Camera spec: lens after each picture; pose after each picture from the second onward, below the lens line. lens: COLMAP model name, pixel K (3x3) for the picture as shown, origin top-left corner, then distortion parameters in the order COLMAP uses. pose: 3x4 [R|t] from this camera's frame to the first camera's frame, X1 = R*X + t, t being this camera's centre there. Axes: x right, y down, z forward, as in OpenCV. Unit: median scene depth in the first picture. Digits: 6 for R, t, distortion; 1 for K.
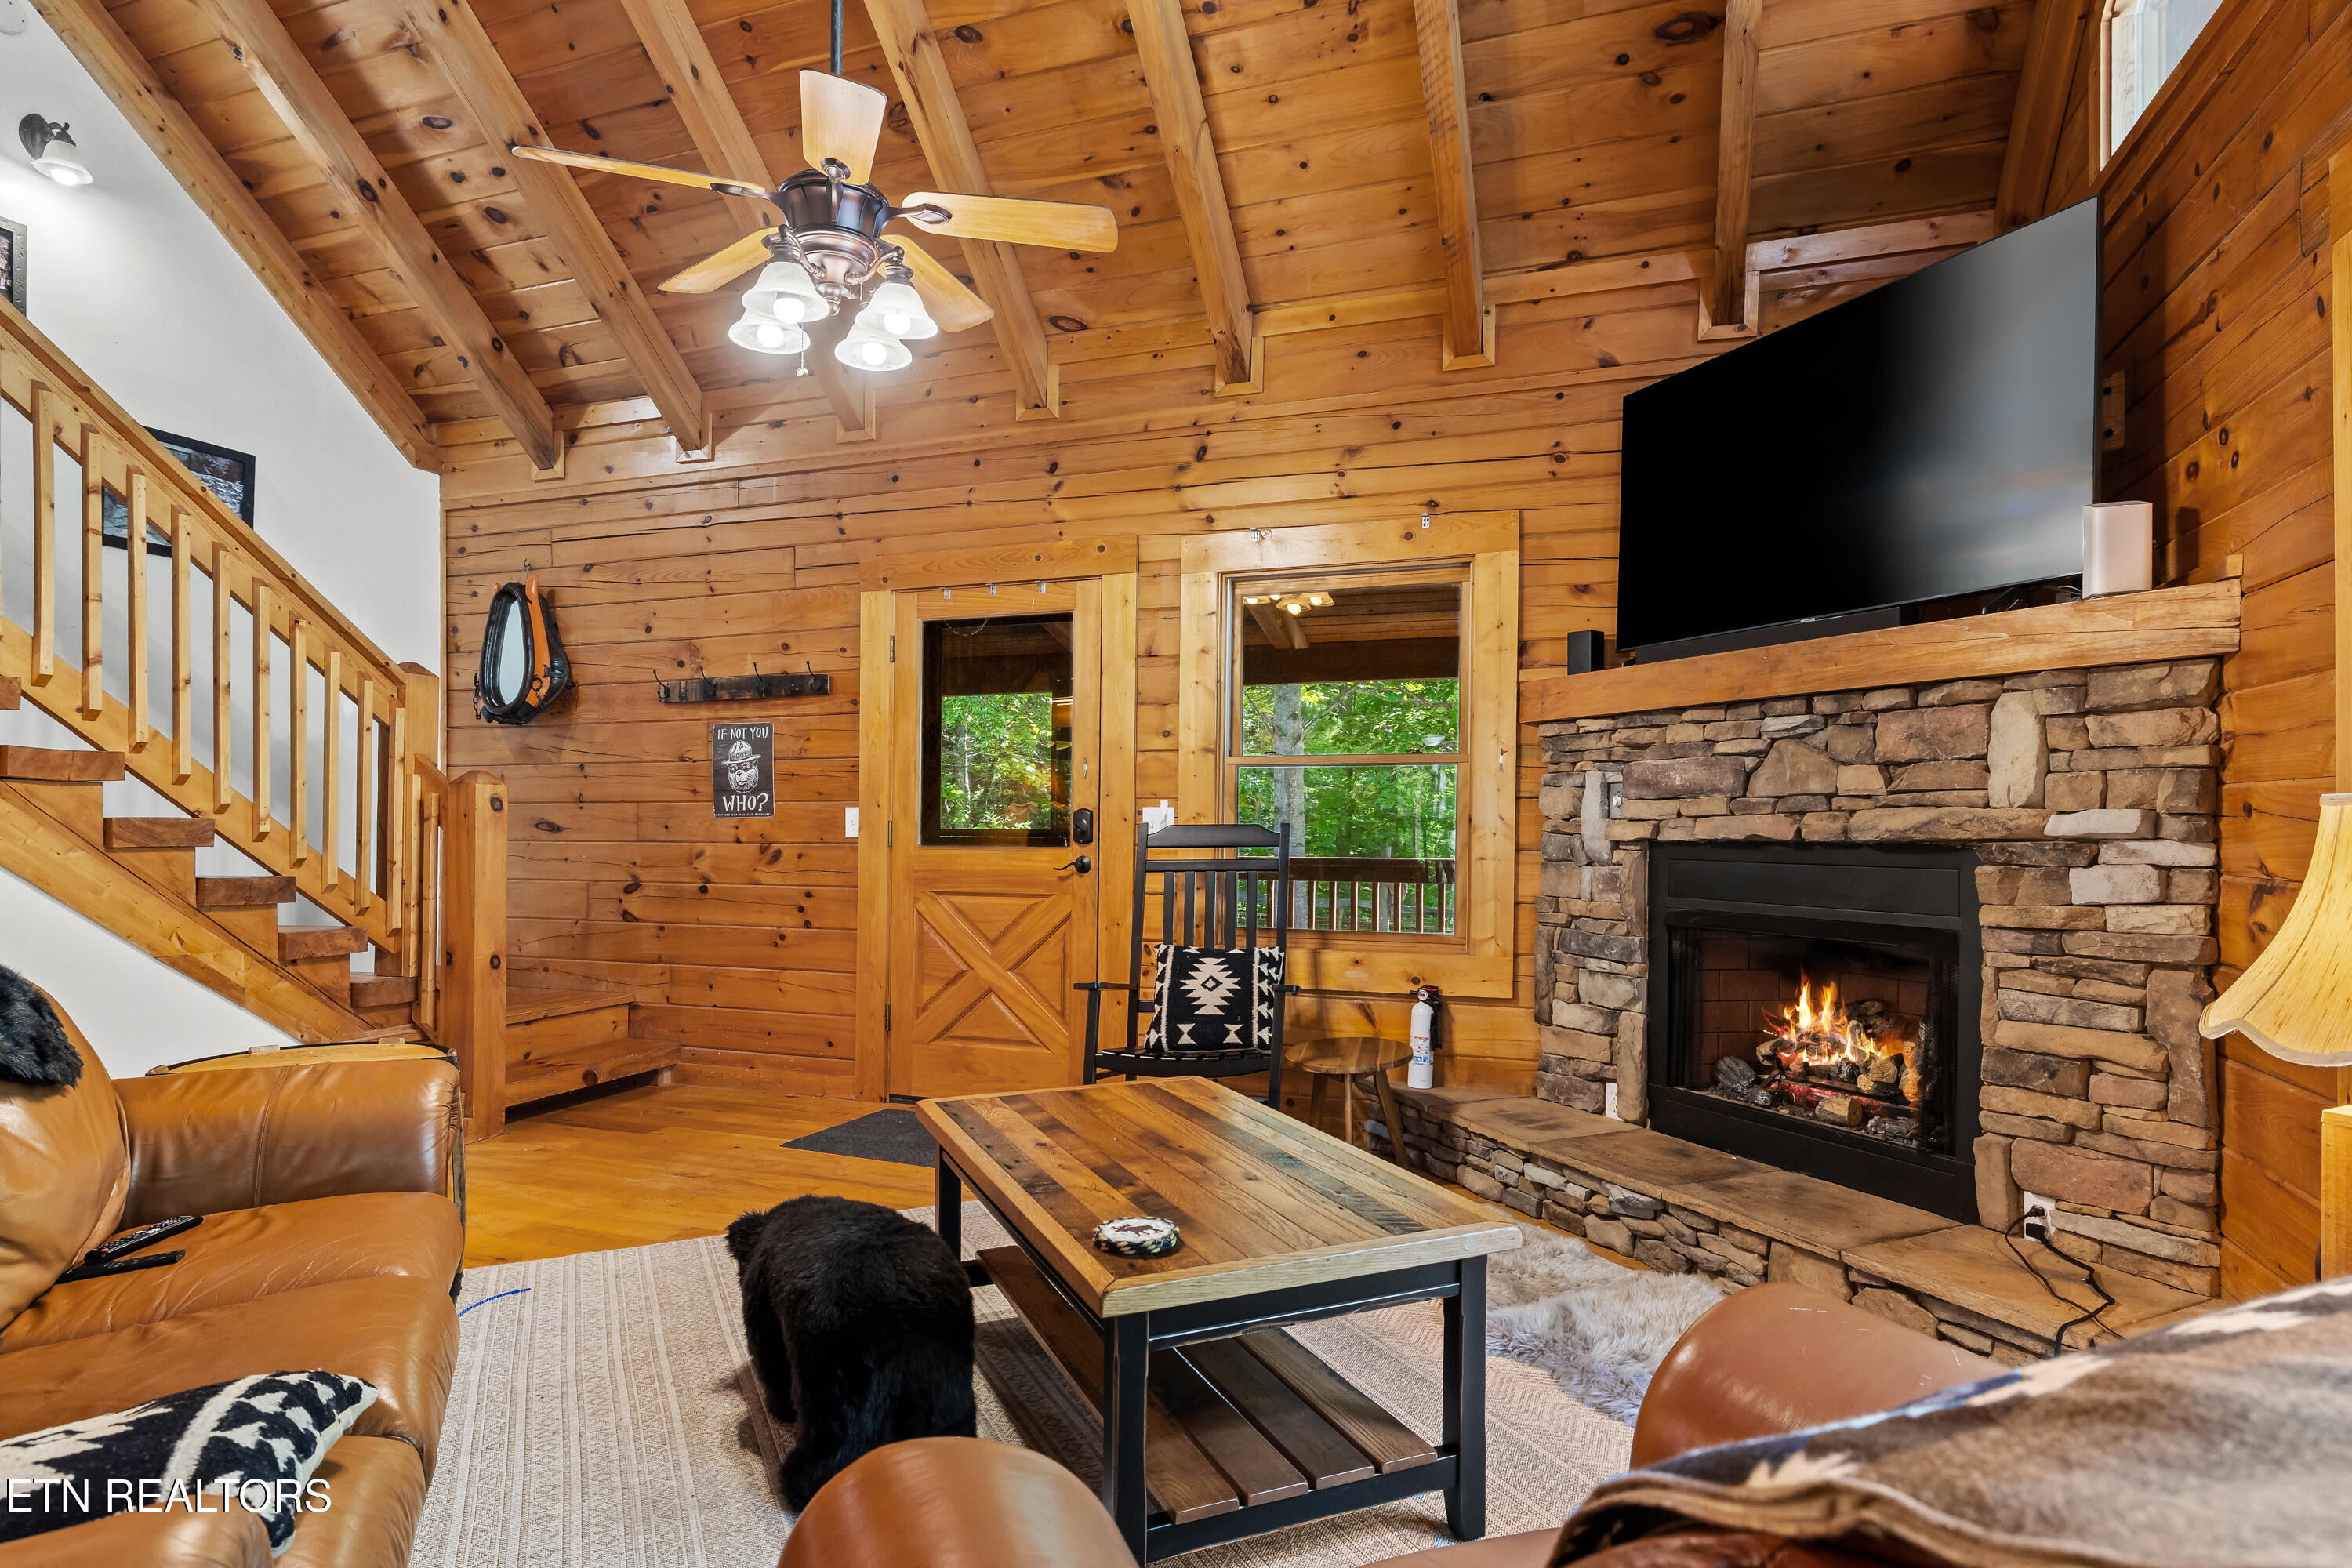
lens RADIAL K [[1254.4, 0, 1197.6], [0, 1254.4, 825.4], [0, 0, 1]] dist [-0.002210, -0.000148]
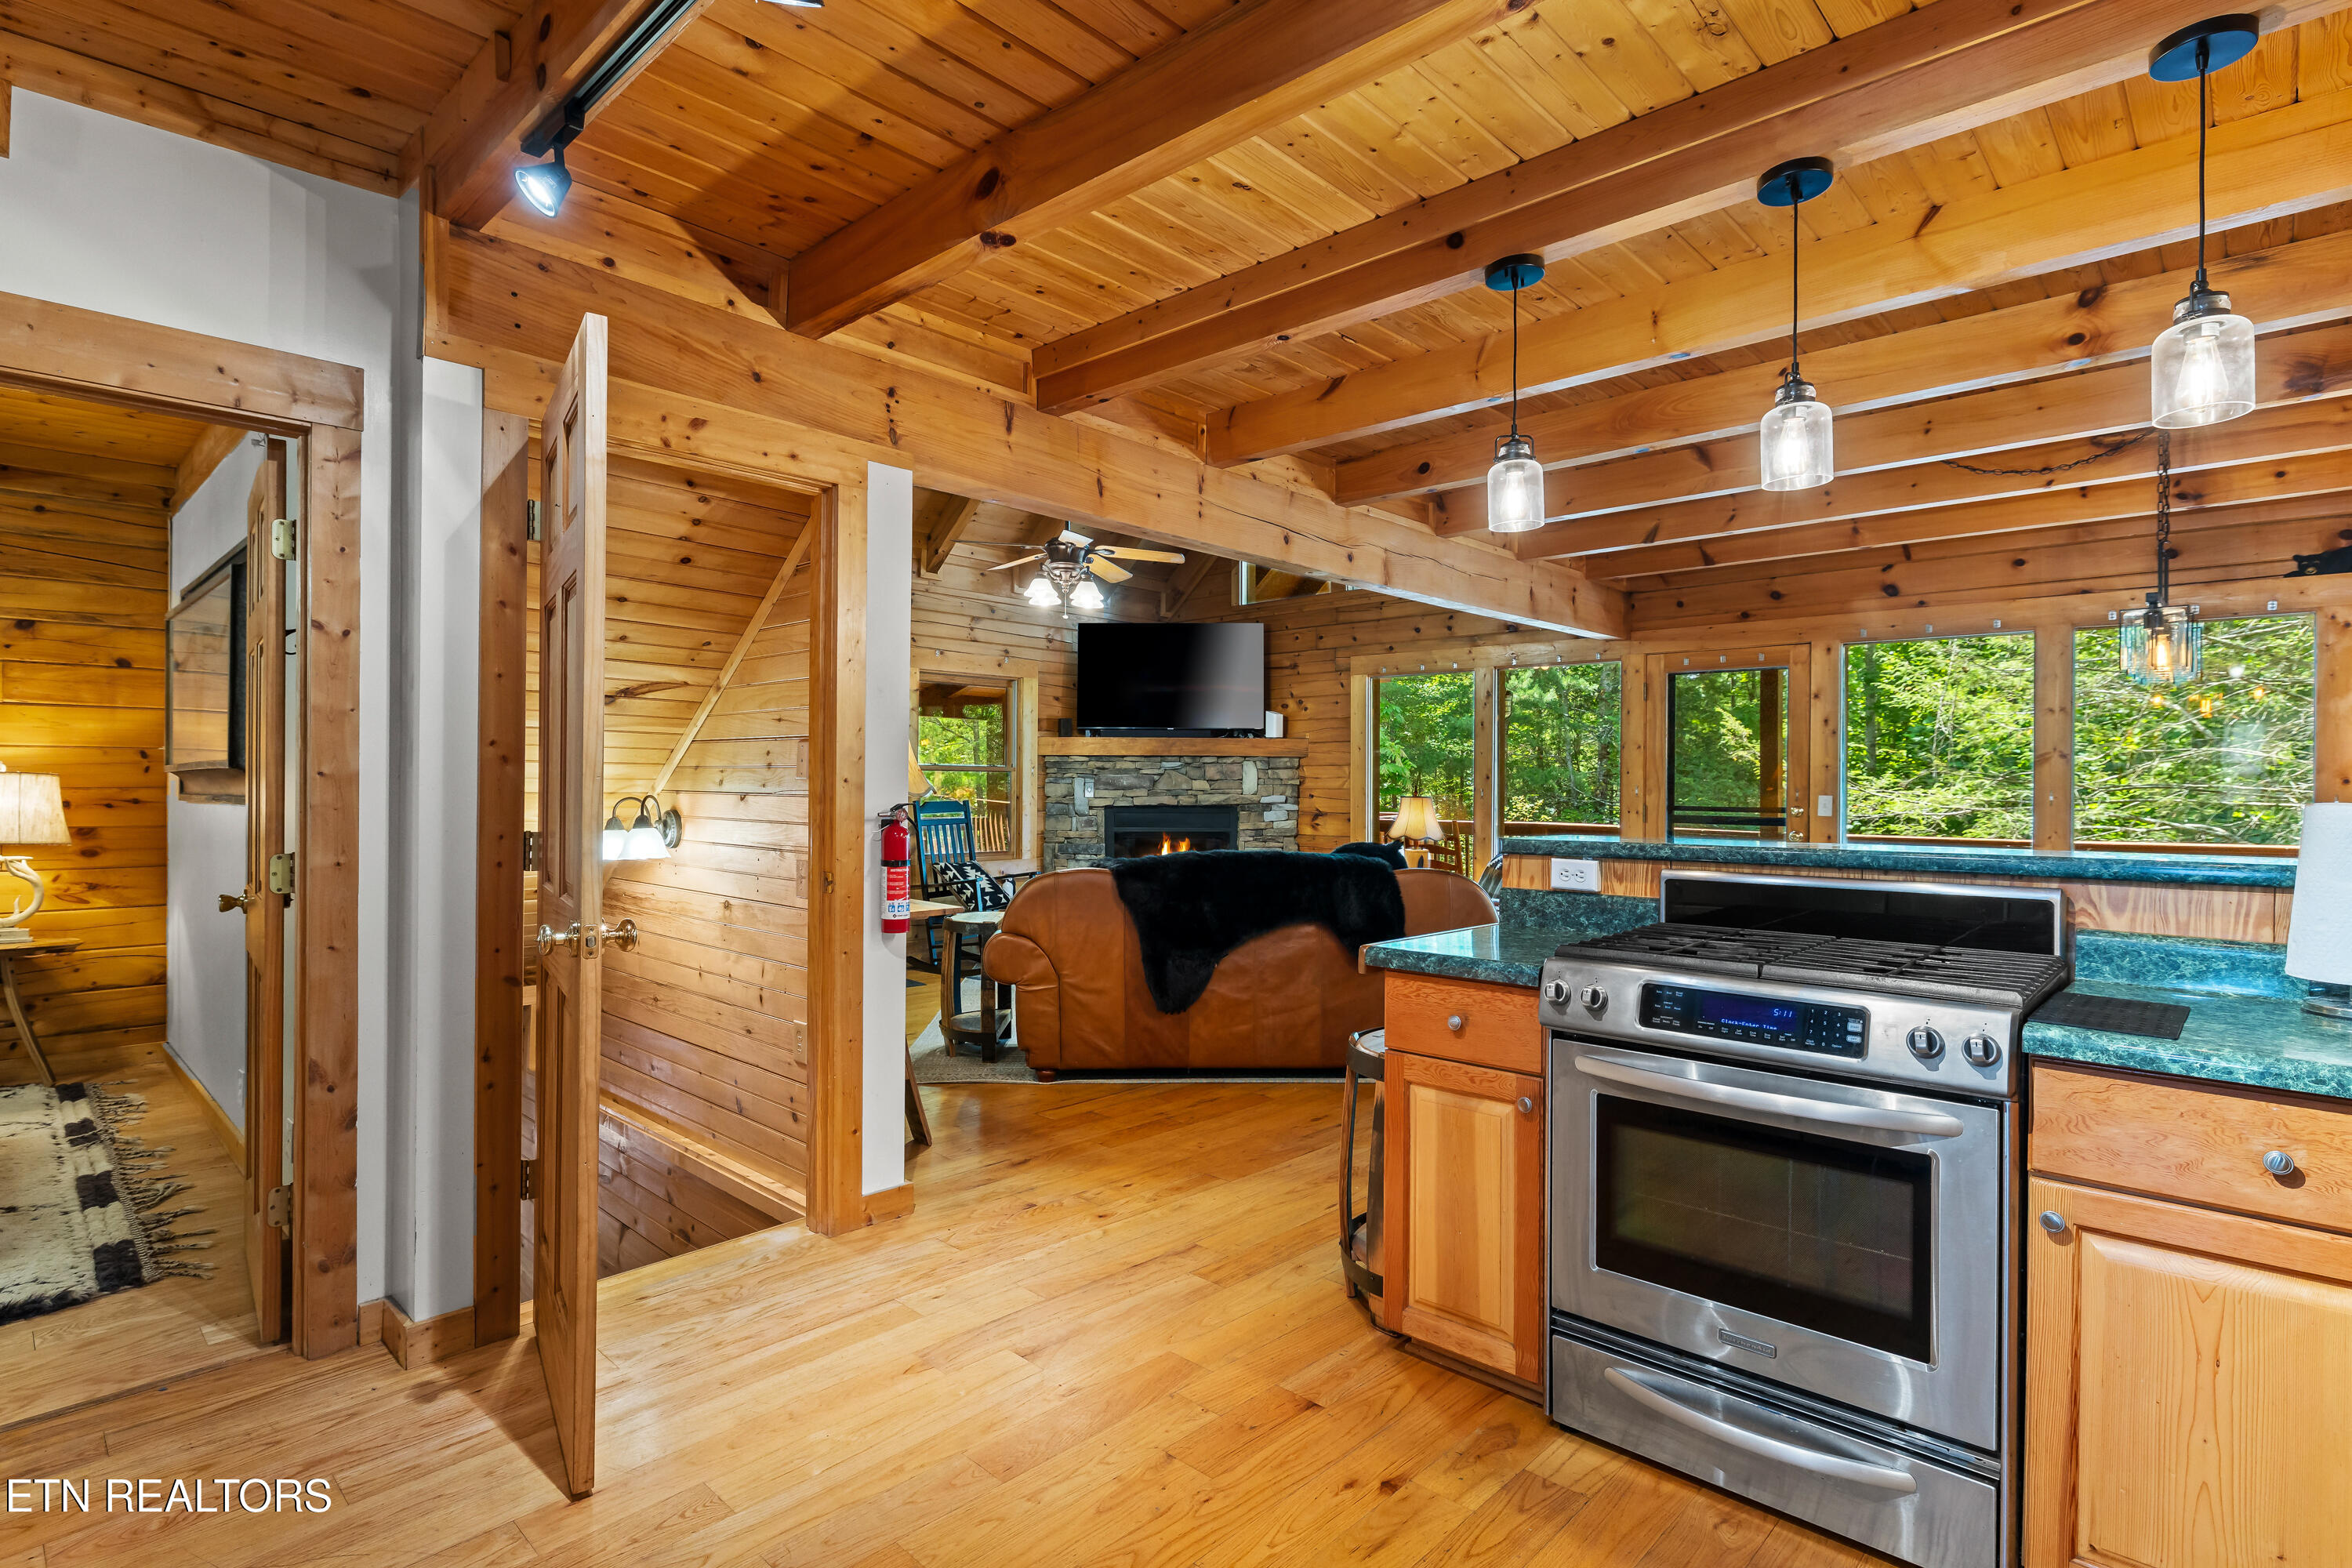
lens RADIAL K [[1159.6, 0, 1156.7], [0, 1159.6, 791.5], [0, 0, 1]] dist [-0.002413, -0.000022]
pose [[0.416419, -0.005919, 0.909154, -1.913941], [0.001514, 0.999982, 0.005817, -0.033504], [-0.909172, -0.001046, 0.416421, -0.086191]]
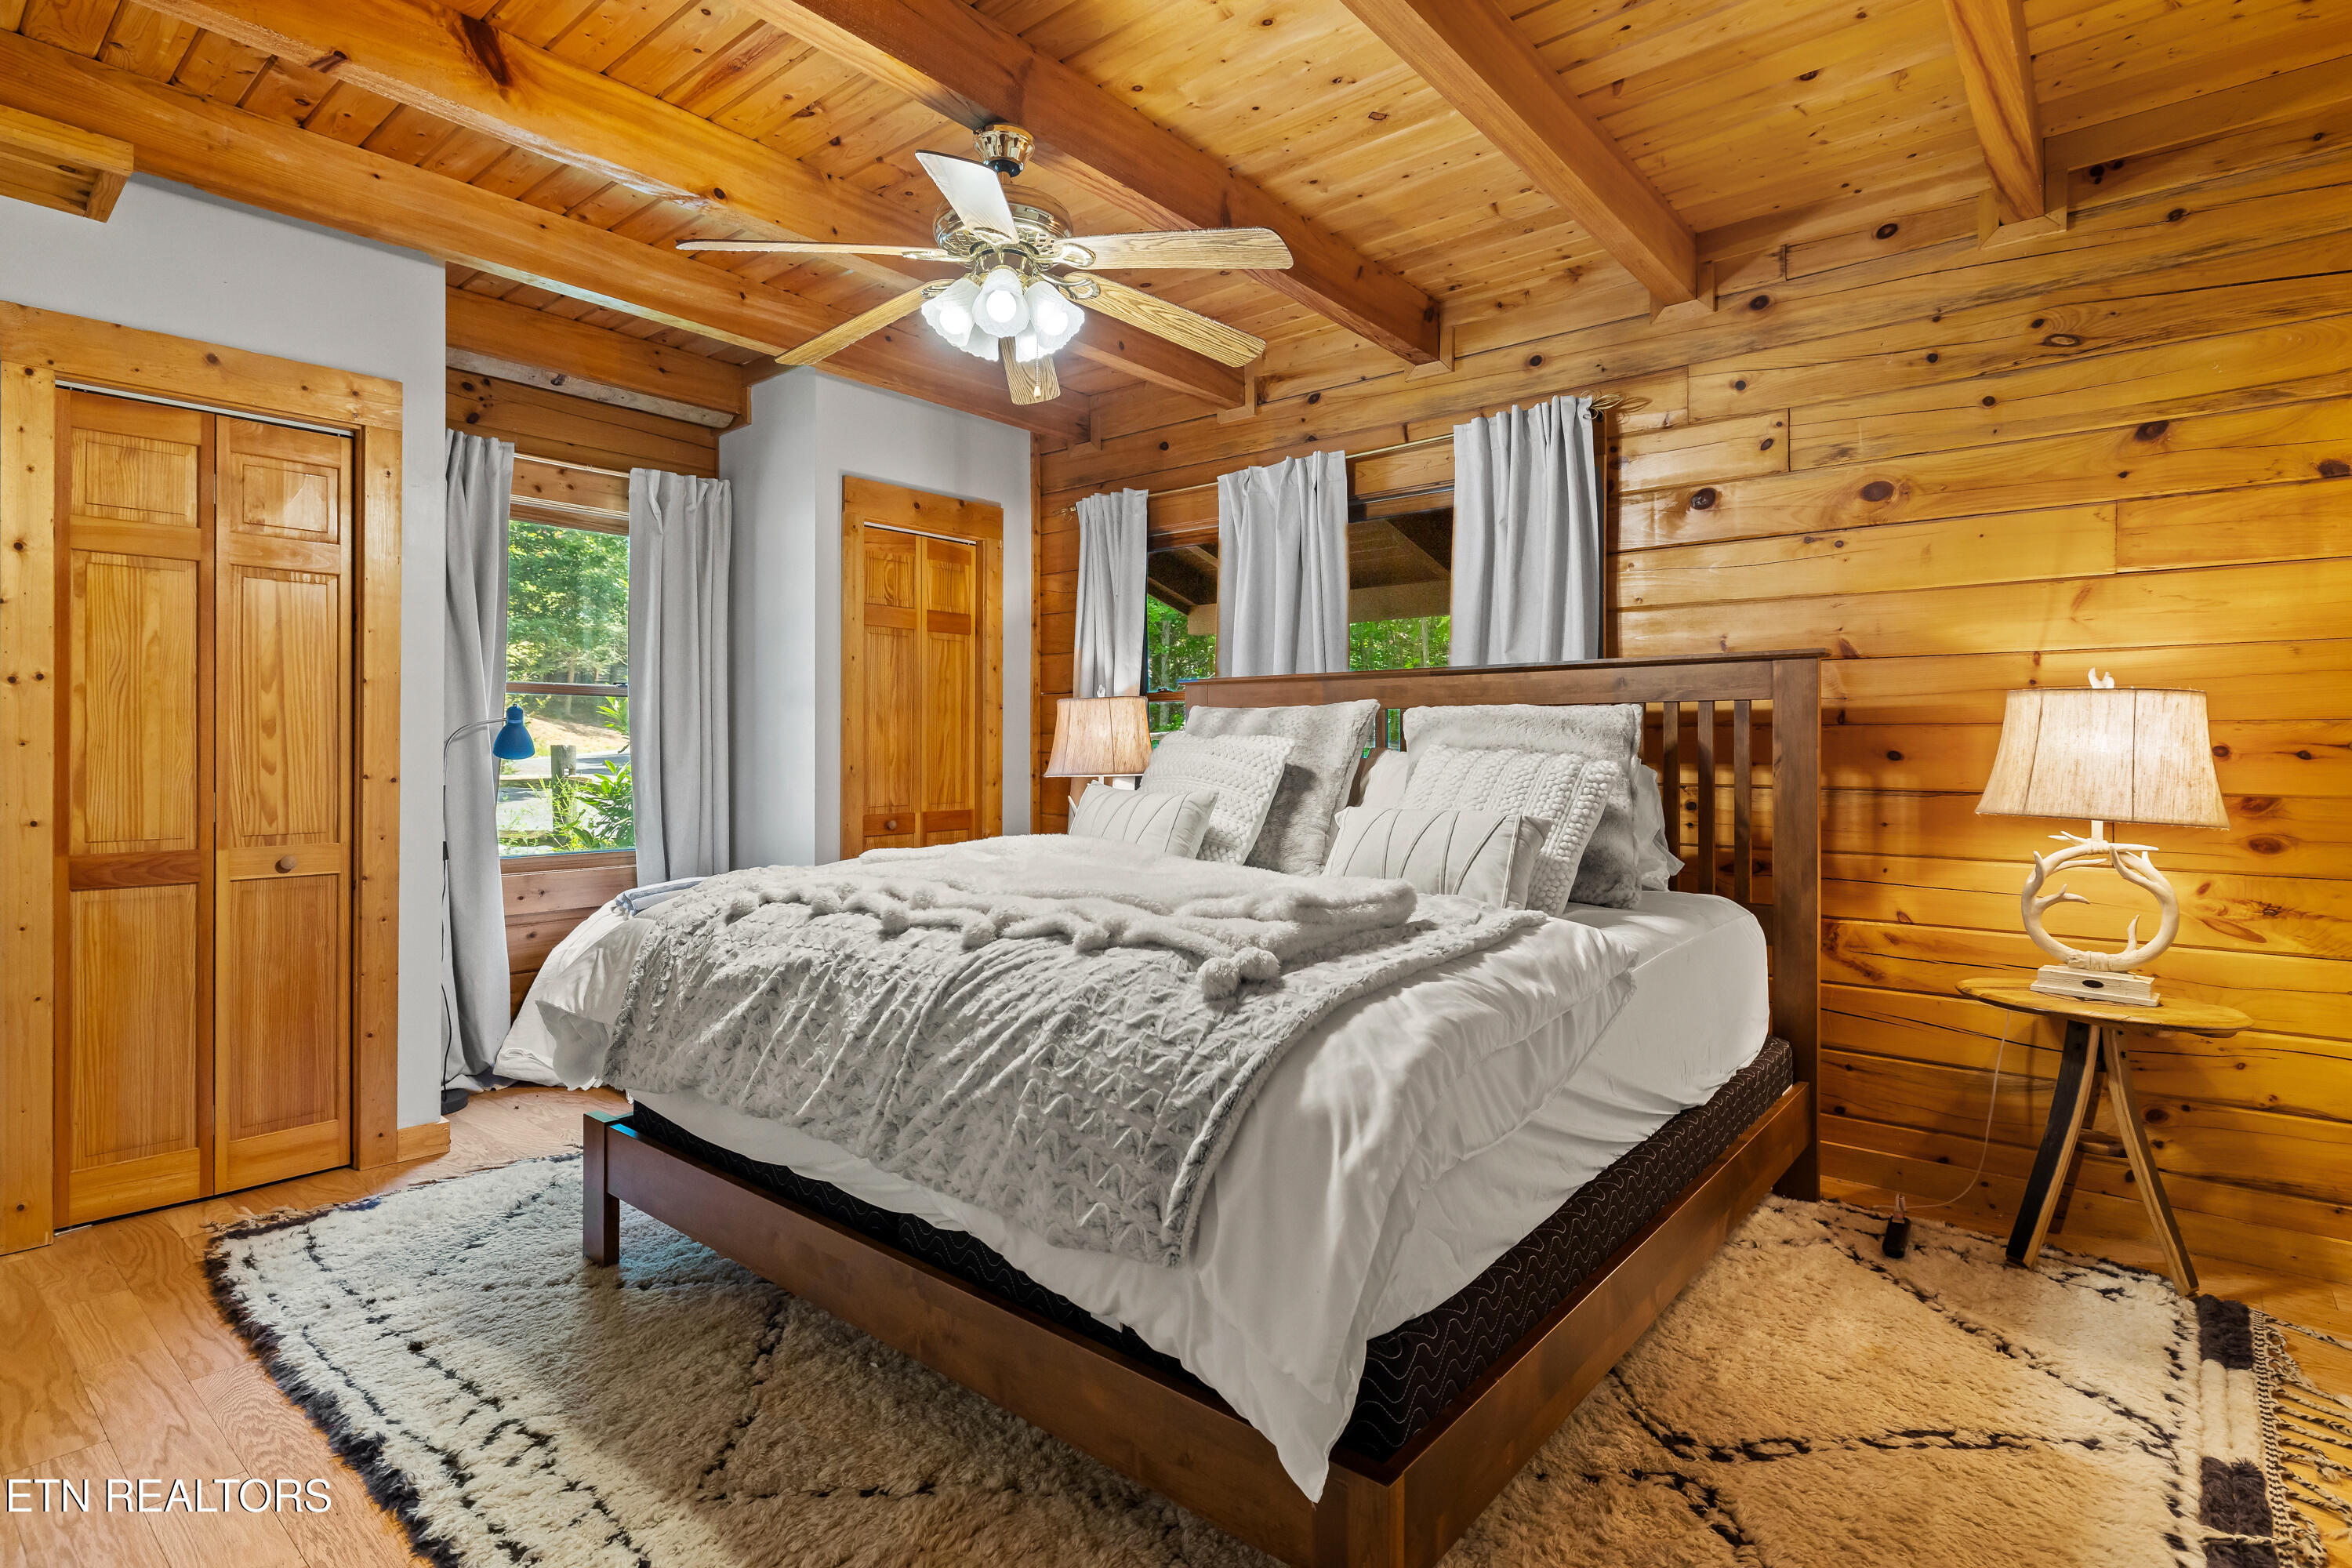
lens RADIAL K [[1159.6, 0, 1200.4], [0, 1159.6, 750.3], [0, 0, 1]] dist [-0.002413, -0.000022]
pose [[0.935934, -0.000109, -0.352176, -1.549764], [-0.002879, 0.999964, -0.007960, -0.005309], [0.352164, 0.008464, 0.935900, 0.753513]]
